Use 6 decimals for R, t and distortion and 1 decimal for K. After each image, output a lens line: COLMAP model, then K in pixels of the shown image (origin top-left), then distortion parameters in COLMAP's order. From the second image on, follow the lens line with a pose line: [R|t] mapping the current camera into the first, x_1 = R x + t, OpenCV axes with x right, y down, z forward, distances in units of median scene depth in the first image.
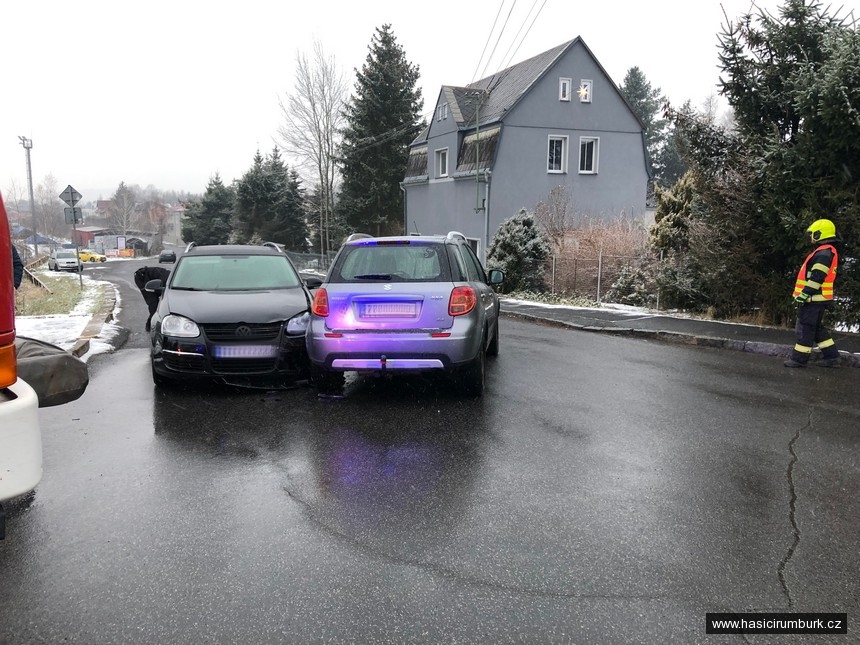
lens RADIAL K [[686.3, 0, 430.0], [0, 686.3, 322.5], [0, 0, 1]] dist [0.000615, -0.010131]
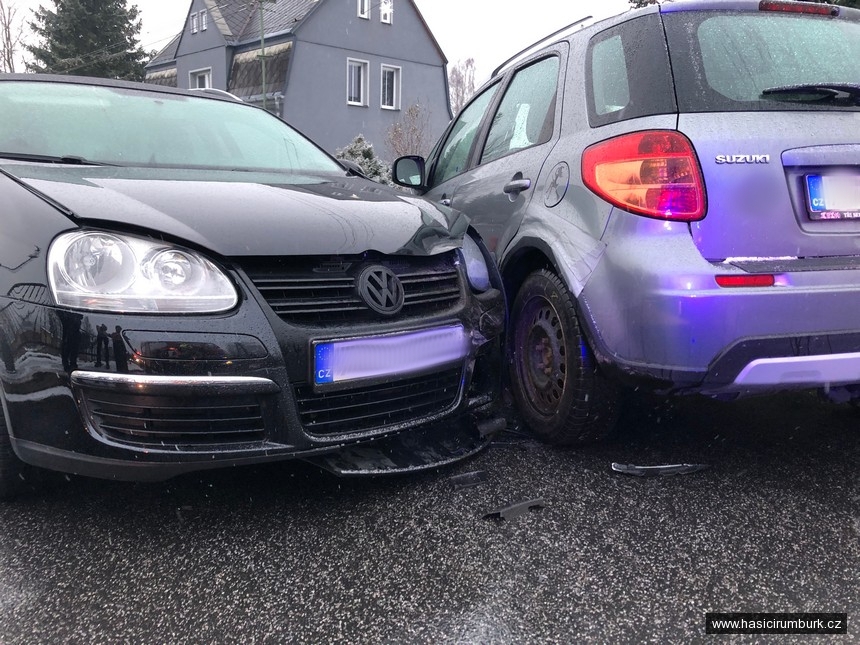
lens RADIAL K [[686.3, 0, 430.0], [0, 686.3, 322.5], [0, 0, 1]] dist [0.000615, -0.010131]
pose [[0.911891, -0.059601, 0.406081, -0.093918], [0.039291, 0.997533, 0.058178, 0.003366], [-0.408547, -0.037096, 0.911983, 0.185432]]
